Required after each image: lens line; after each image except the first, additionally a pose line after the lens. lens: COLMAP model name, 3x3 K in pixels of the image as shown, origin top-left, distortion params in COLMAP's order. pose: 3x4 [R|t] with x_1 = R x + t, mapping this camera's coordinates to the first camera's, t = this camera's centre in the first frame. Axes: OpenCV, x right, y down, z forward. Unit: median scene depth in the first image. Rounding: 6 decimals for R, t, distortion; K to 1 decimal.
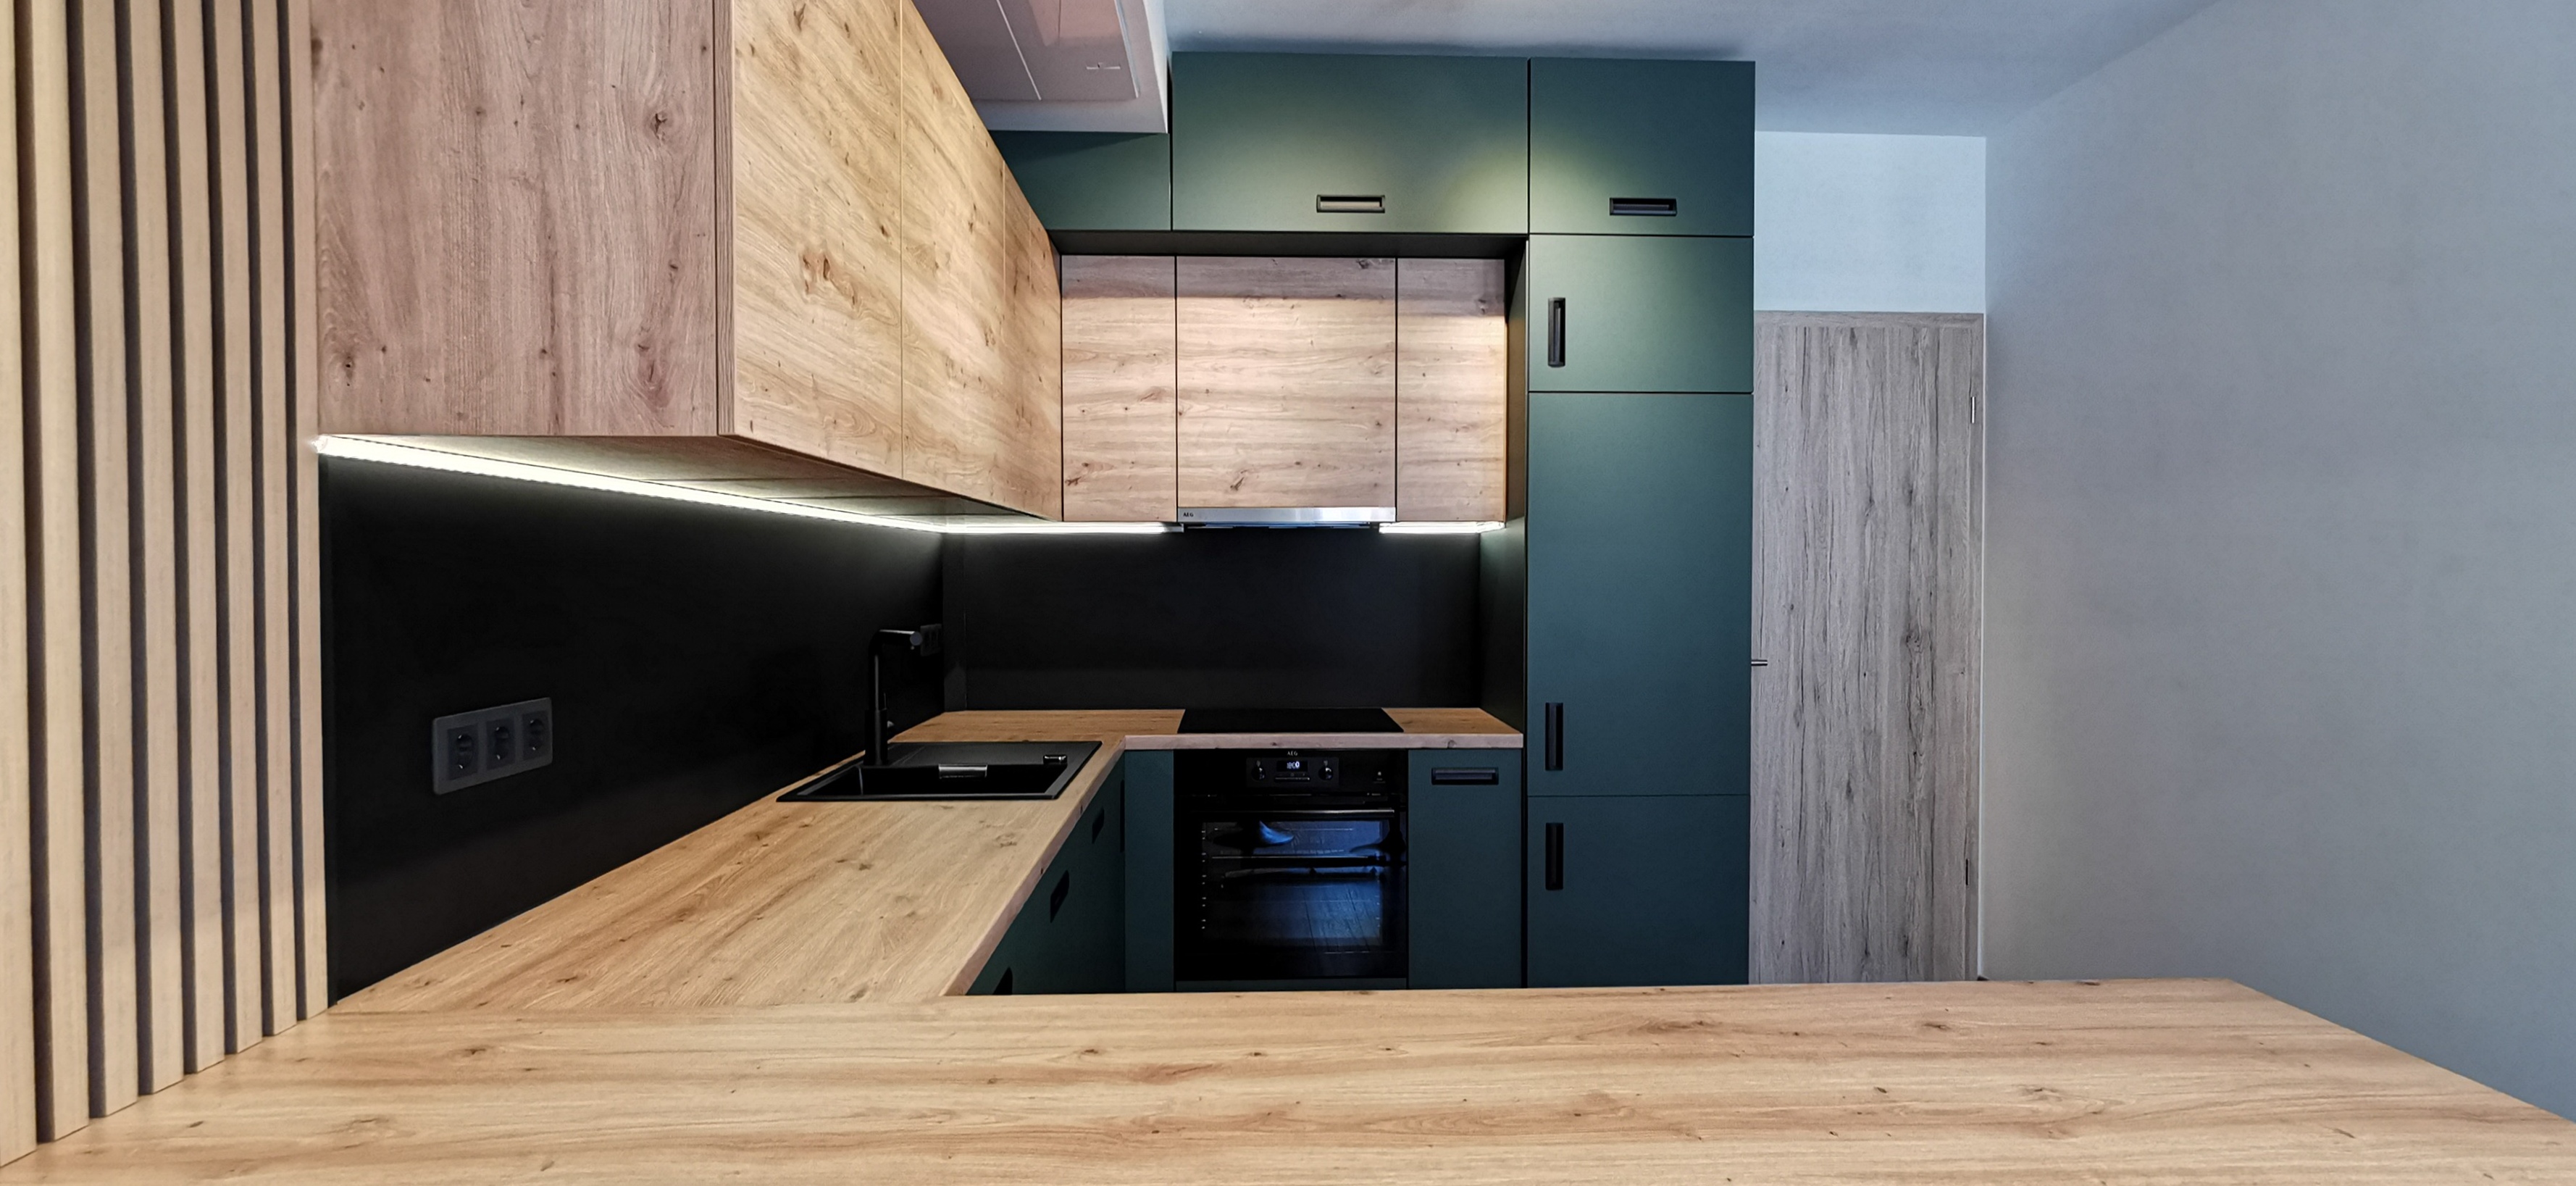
lens RADIAL K [[1233.4, 0, 1287.7], [0, 1233.4, 605.3], [0, 0, 1]] dist [-0.000032, 0.000117]
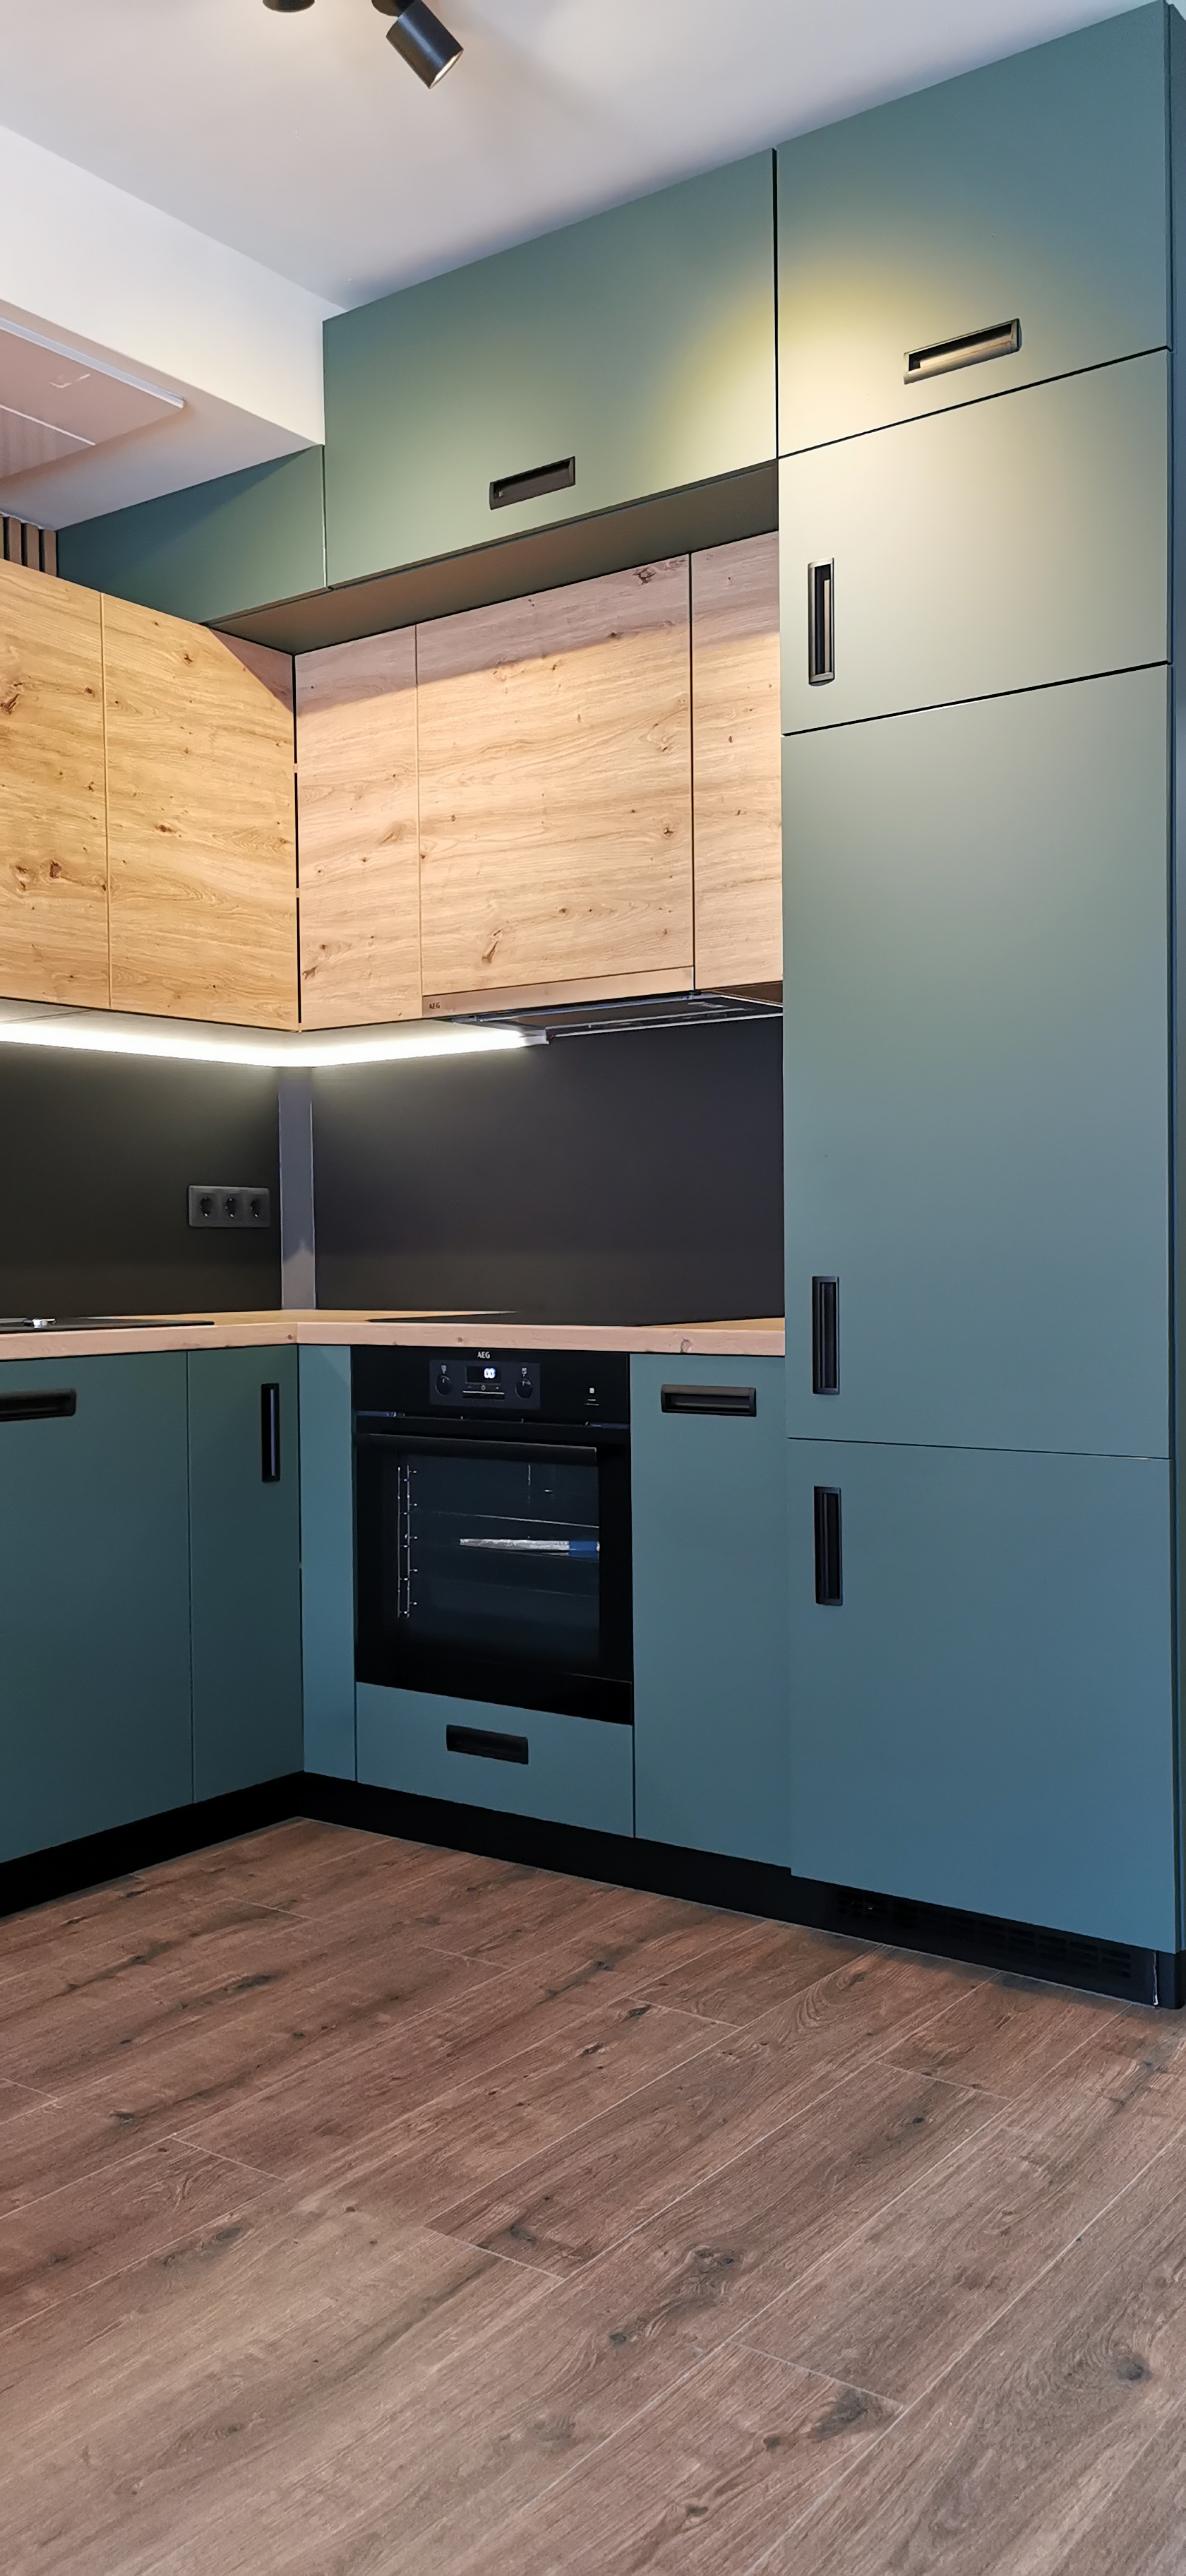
lens RADIAL K [[1990.4, 0, 609.0], [0, 1990.4, 1286.3], [0, 0, 1]] dist [0.033988, -0.027523]
pose [[0.787203, 0.001872, -0.616691, 0.667755], [-0.005593, 0.999976, -0.004103, 0.083855], [0.616669, 0.006679, 0.787194, 0.204336]]
